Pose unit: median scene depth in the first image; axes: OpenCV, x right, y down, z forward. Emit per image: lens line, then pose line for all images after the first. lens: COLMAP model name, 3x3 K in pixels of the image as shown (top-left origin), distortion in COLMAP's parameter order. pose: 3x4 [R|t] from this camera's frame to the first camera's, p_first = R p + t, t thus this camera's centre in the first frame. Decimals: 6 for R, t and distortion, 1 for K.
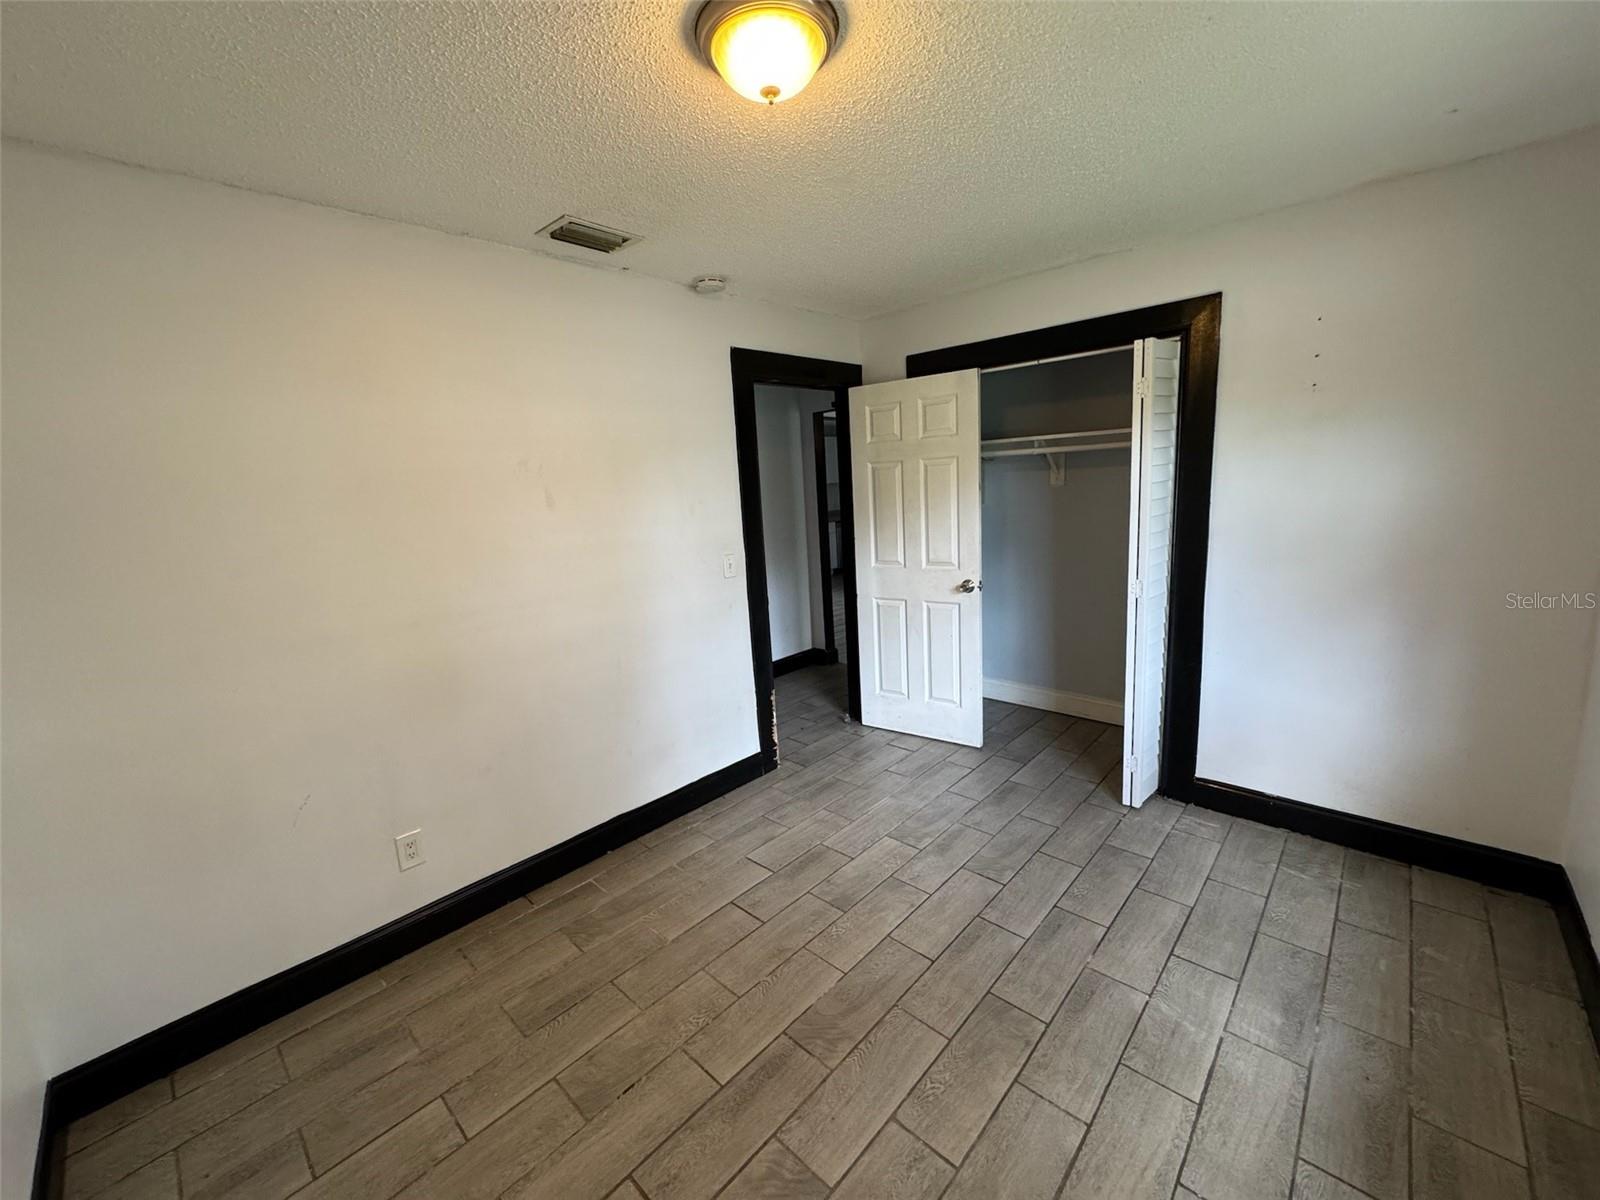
lens RADIAL K [[641.7, 0, 799.8], [0, 641.7, 597.0], [0, 0, 1]] dist [0.001415, -0.000016]
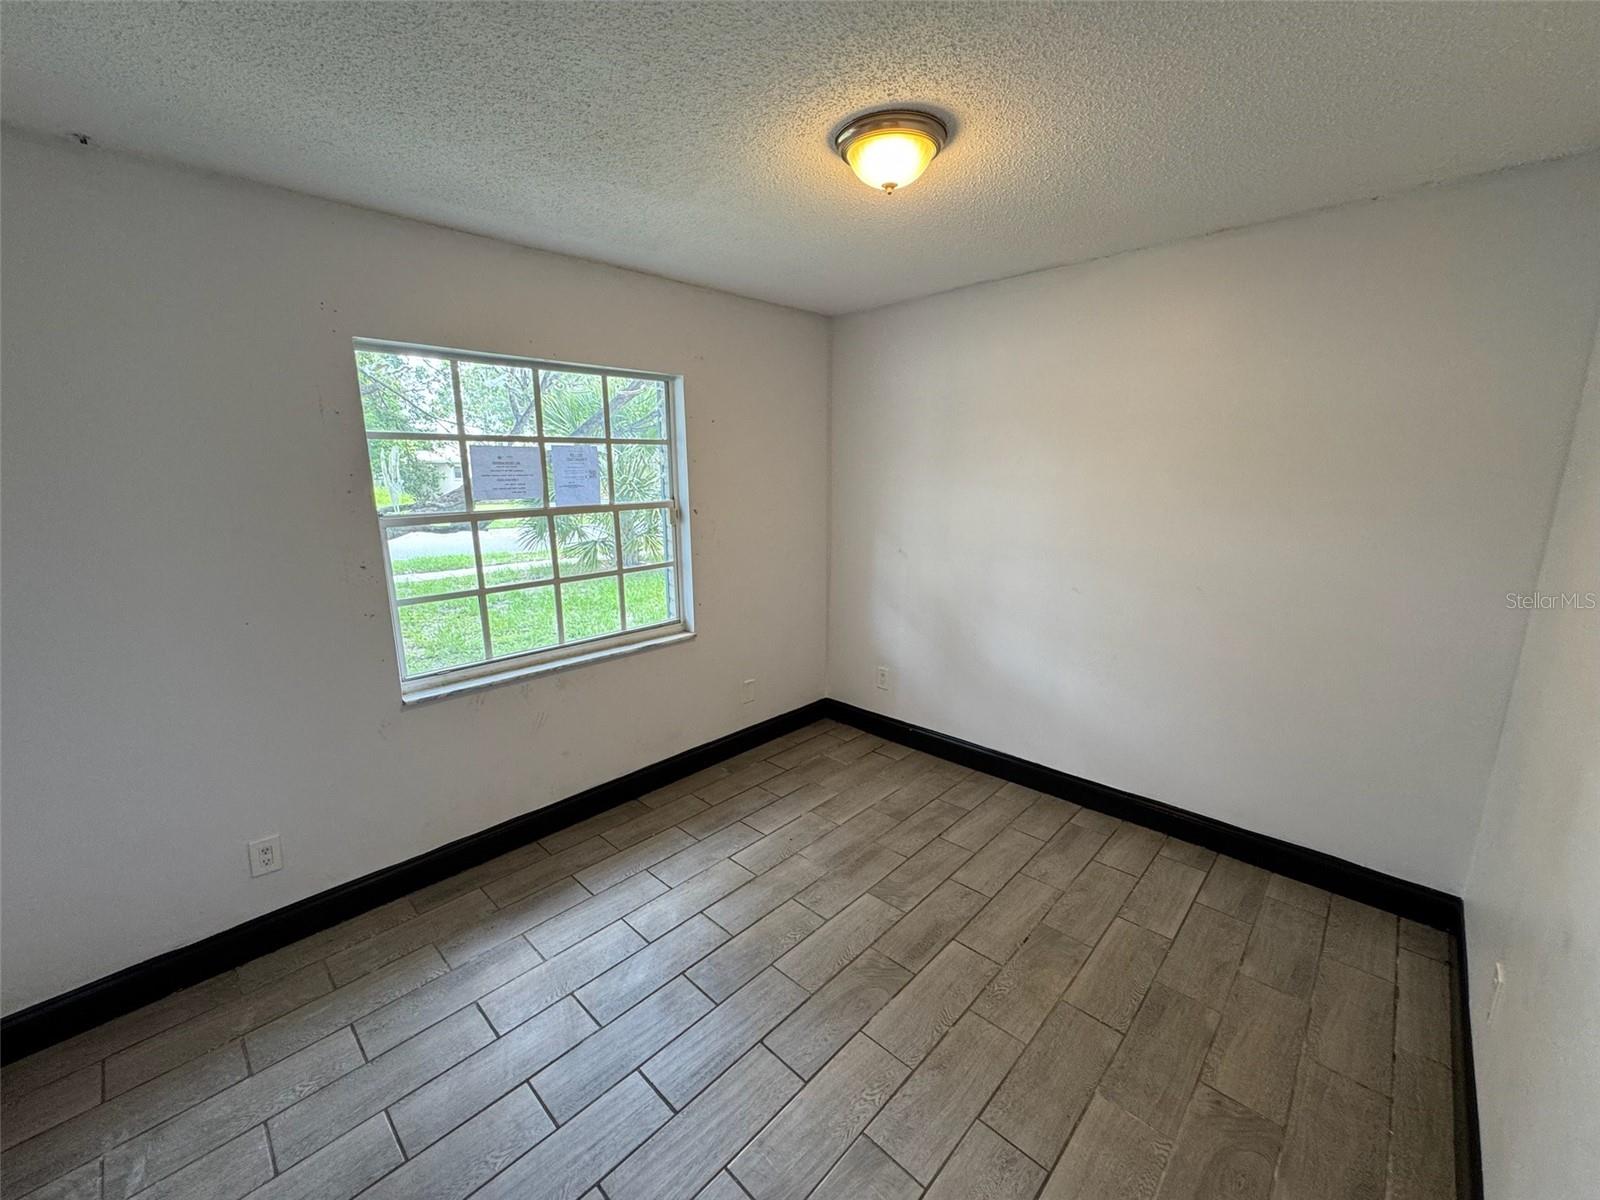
lens RADIAL K [[641.7, 0, 800.0], [0, 641.7, 599.2], [0, 0, 1]] dist [0.001415, -0.000016]
pose [[-0.997887, 0.060225, 0.024372, 0.106859], [0.064968, 0.921964, 0.381787, -0.359553], [0.000523, 0.382564, -0.923929, 1.743003]]
